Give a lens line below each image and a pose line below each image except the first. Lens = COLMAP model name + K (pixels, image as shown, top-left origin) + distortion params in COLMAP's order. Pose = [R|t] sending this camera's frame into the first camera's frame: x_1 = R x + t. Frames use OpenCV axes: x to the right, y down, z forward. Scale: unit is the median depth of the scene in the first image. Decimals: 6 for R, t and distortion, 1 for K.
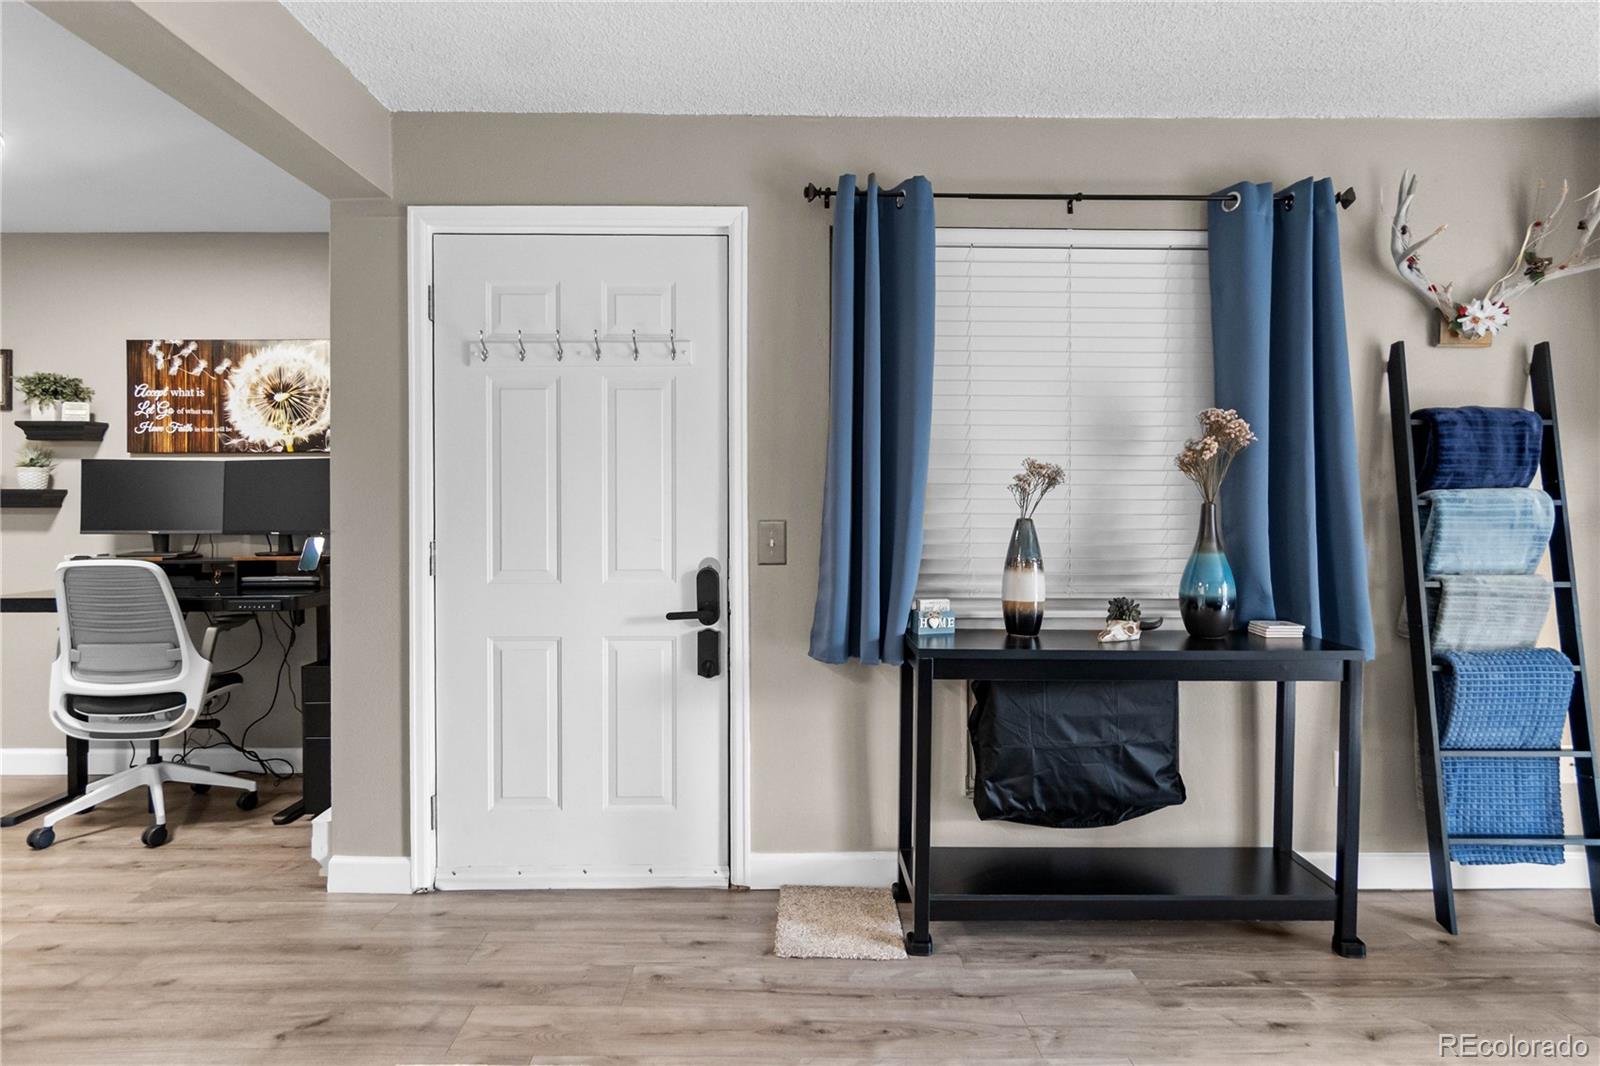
lens RADIAL K [[899.5, 0, 812.2], [0, 899.5, 513.8], [0, 0, 1]] dist [0.002072, -0.000079]
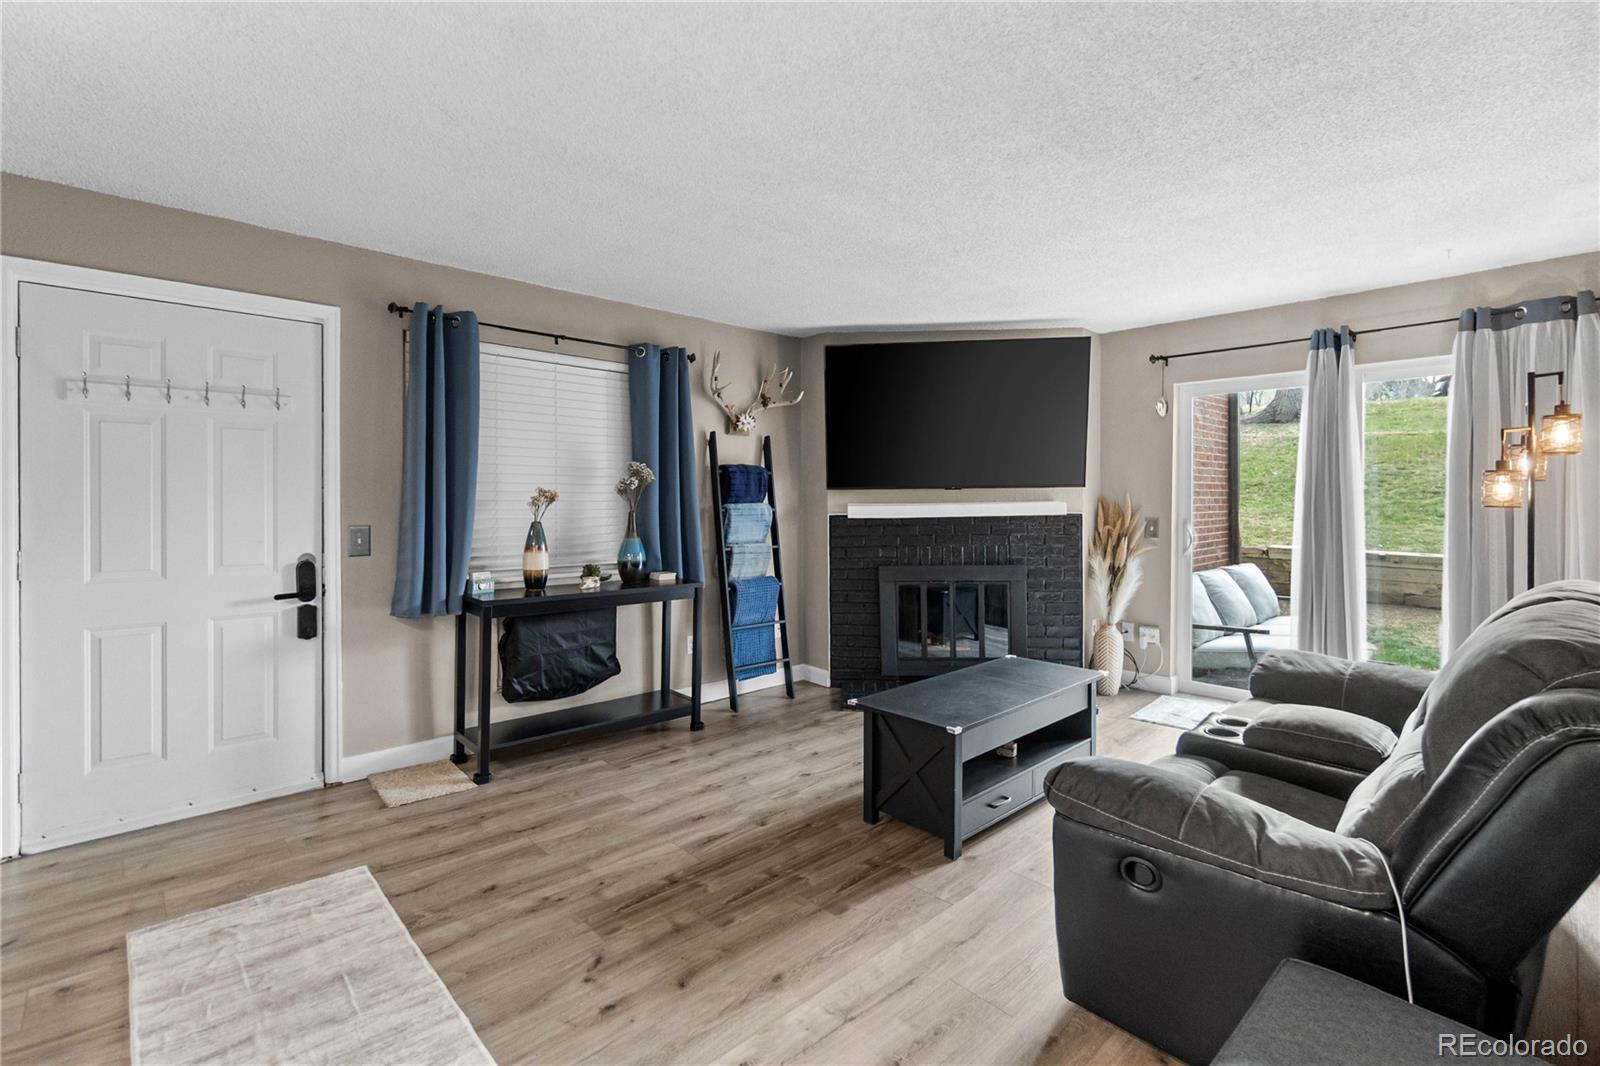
lens RADIAL K [[719.2, 0, 796.1], [0, 719.2, 502.9], [0, 0, 1]] dist [0.004205, 0.000441]
pose [[0.746039, -0.001869, 0.665900, -0.293205], [0.004876, 0.999985, -0.002656, -0.023216], [-0.665885, 0.005229, 0.746036, -0.338880]]
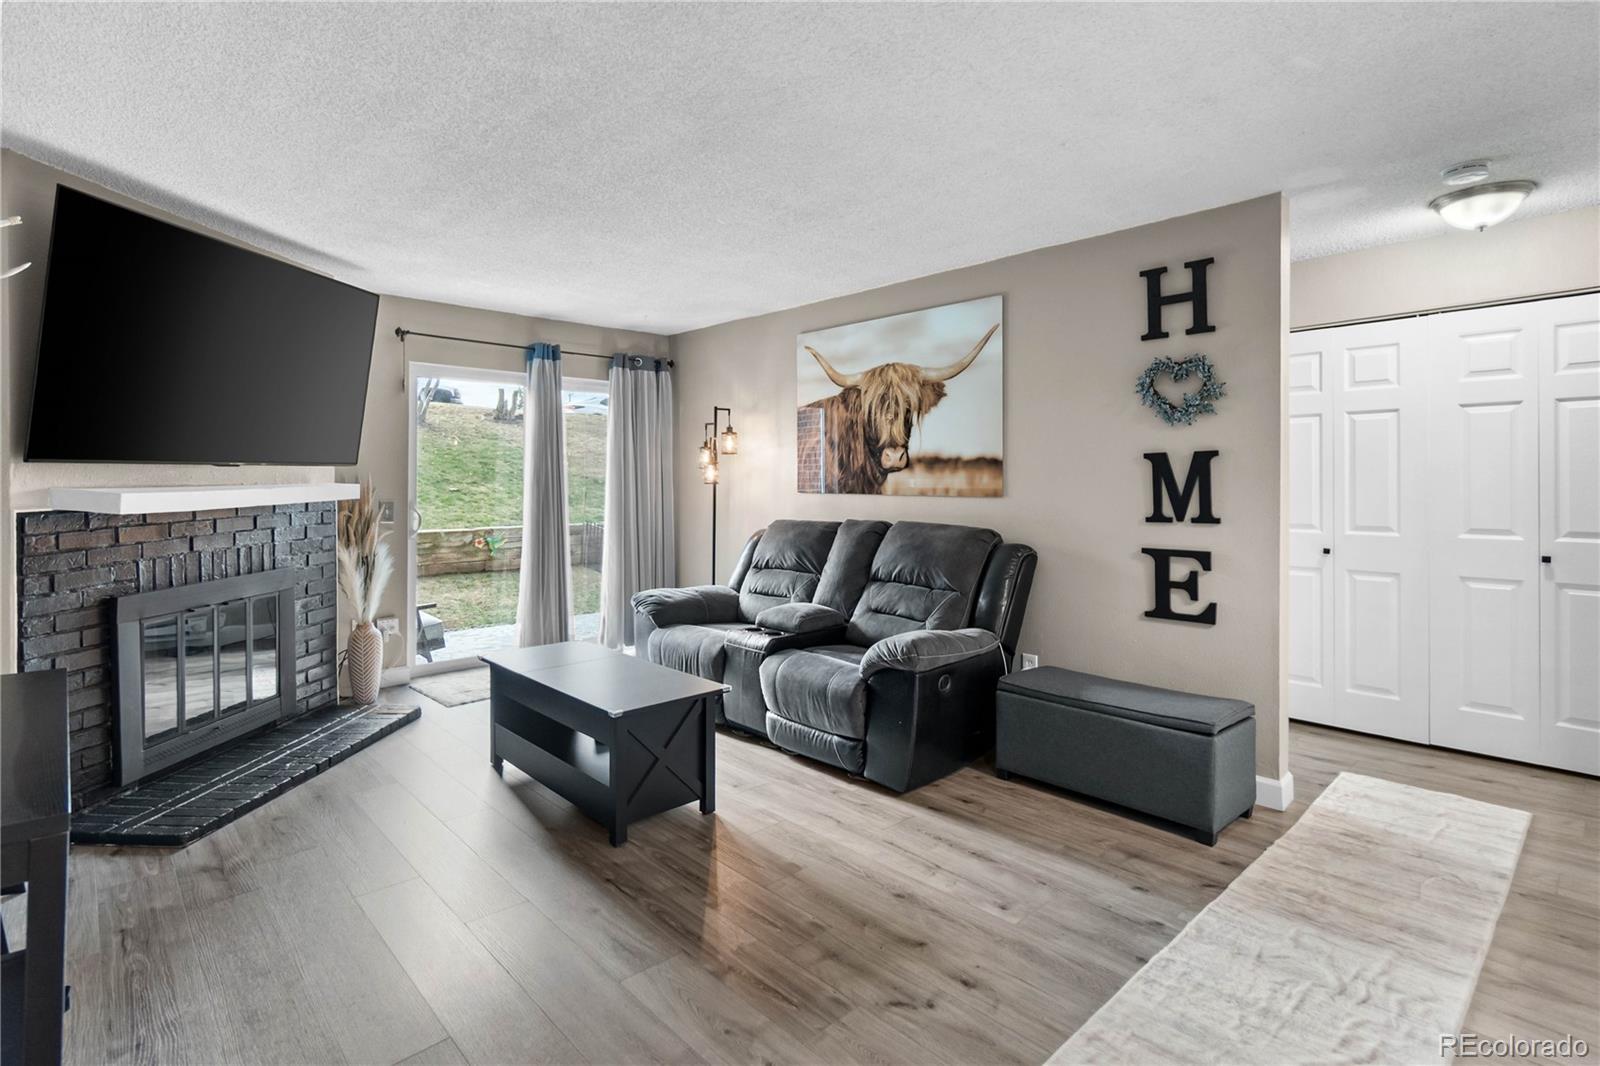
lens RADIAL K [[785.9, 0, 788.9], [0, 785.9, 484.1], [0, 0, 1]] dist [-0.001141, -0.000580]
pose [[-0.657778, 0.001459, 0.753211, -0.415209], [0.012801, 0.999875, 0.009243, -0.028557], [-0.753103, 0.015722, -0.657714, 0.840788]]
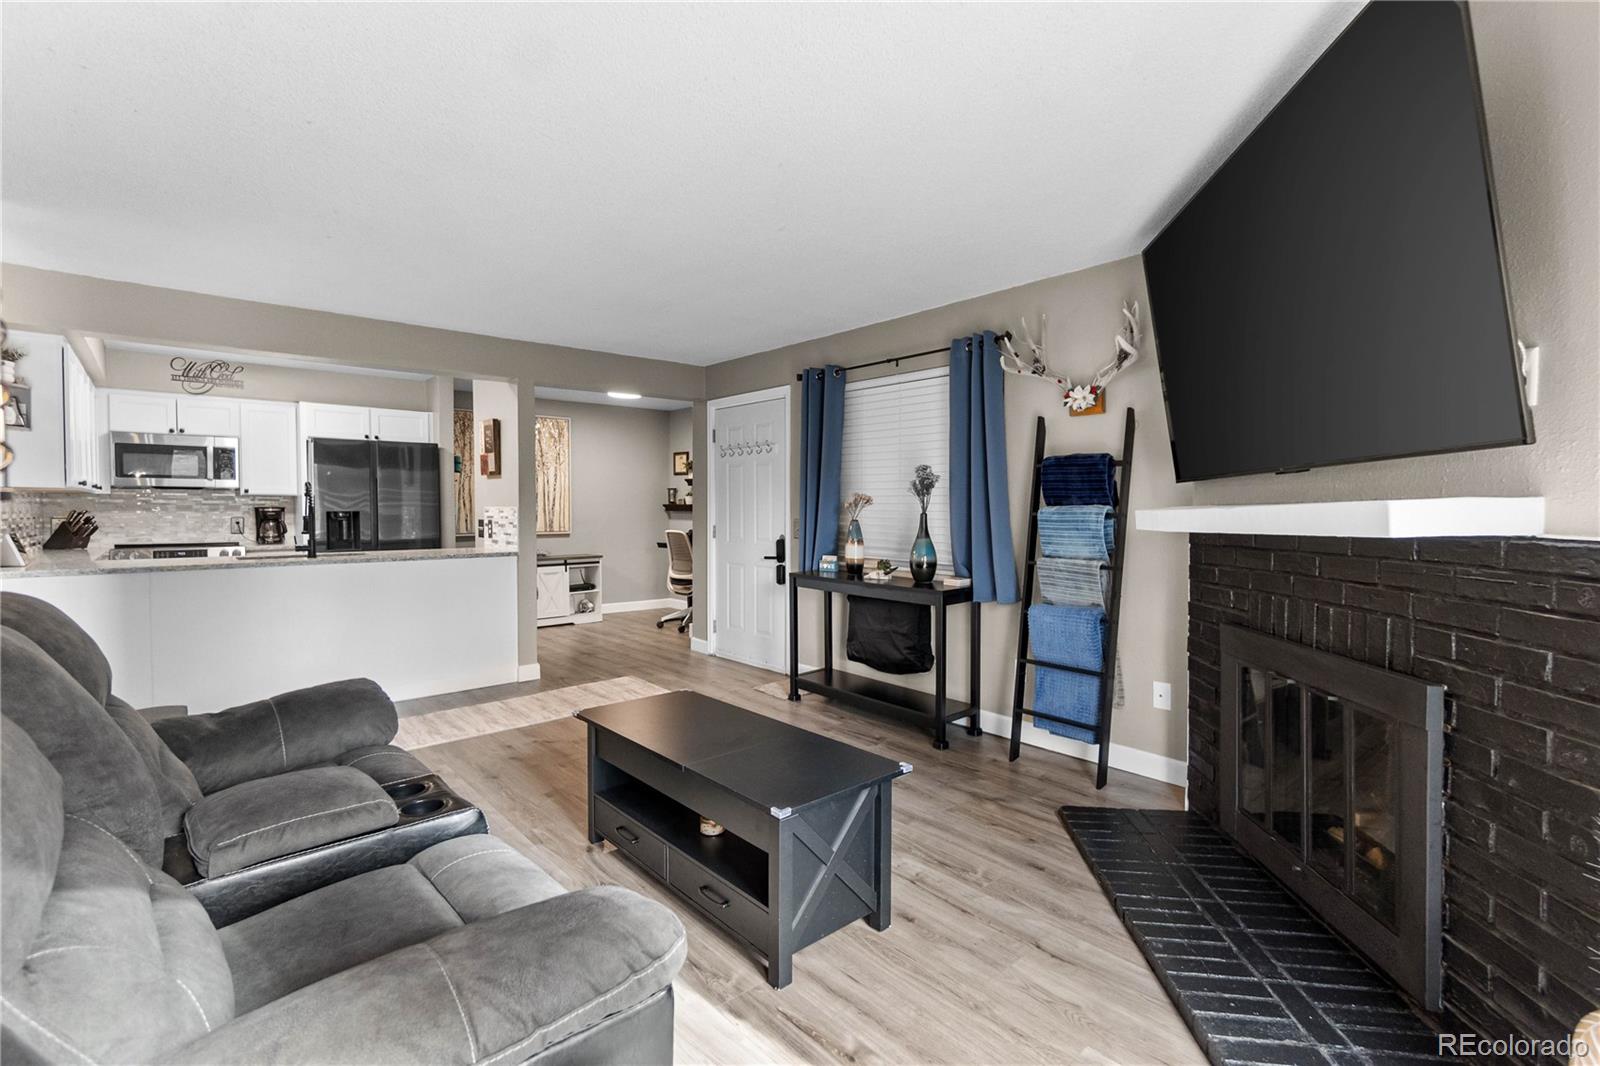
lens RADIAL K [[727.5, 0, 807.1], [0, 727.5, 531.7], [0, 0, 1]] dist [0.002059, -0.000317]
pose [[0.650516, 0.026913, -0.759016, 1.386816], [-0.009661, 0.999584, 0.027164, -0.012121], [0.759431, -0.010338, 0.650505, -0.195437]]
